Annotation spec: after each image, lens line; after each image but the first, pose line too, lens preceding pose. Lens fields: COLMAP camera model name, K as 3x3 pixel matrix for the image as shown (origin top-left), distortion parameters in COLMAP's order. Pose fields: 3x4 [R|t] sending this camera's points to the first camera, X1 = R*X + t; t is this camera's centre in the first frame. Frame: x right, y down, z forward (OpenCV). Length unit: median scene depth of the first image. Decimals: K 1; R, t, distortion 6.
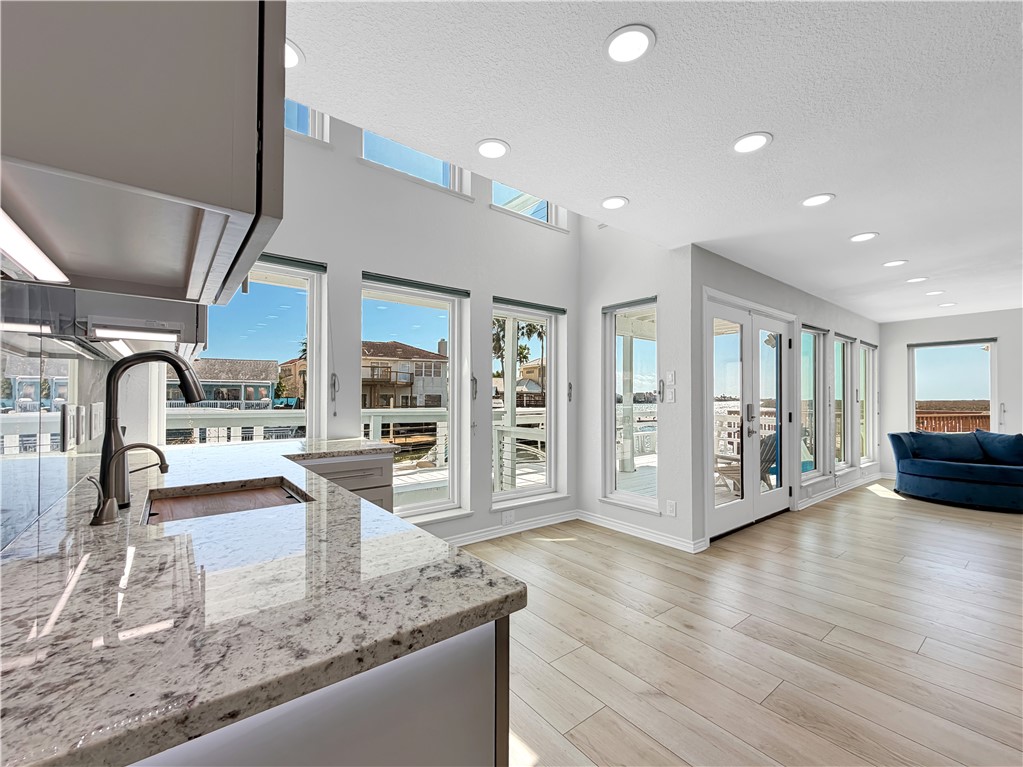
lens RADIAL K [[428.0, 0, 509.0], [0, 428.0, 388.5], [0, 0, 1]] dist [-0.001195, -0.000199]
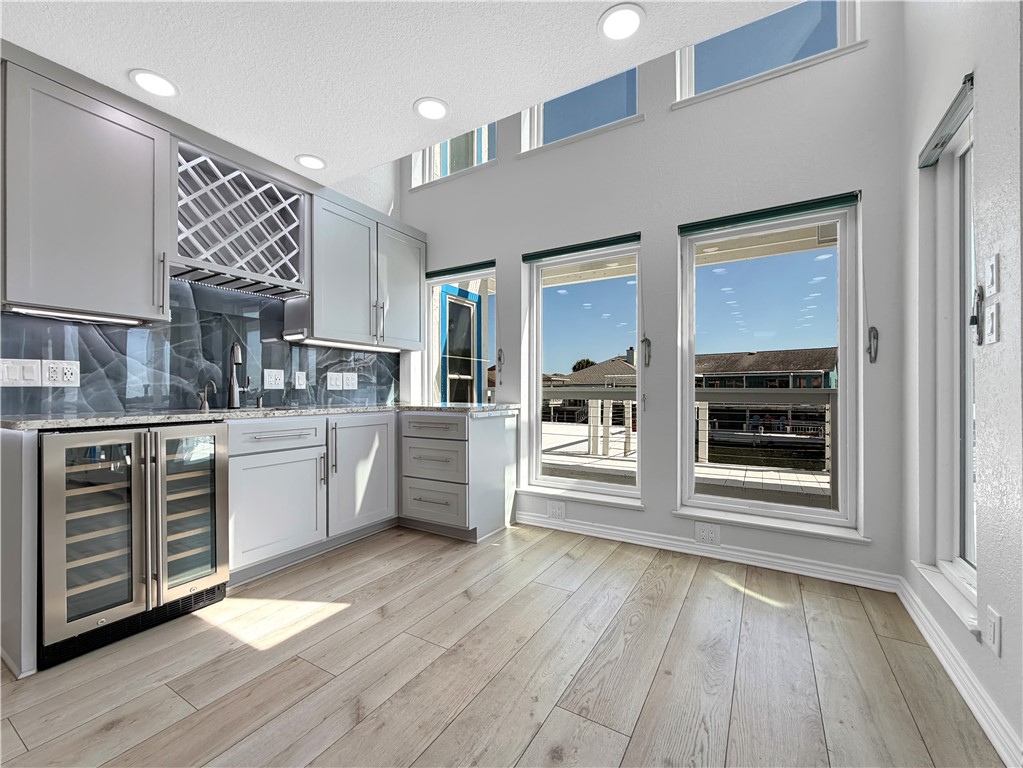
lens RADIAL K [[428.0, 0, 509.0], [0, 428.0, 389.0], [0, 0, 1]] dist [-0.001195, -0.000199]
pose [[0.354633, -0.009171, -0.934961, 0.546034], [0.024949, 0.999689, -0.000343, 0.059608], [0.934673, -0.023205, 0.354752, 0.461252]]
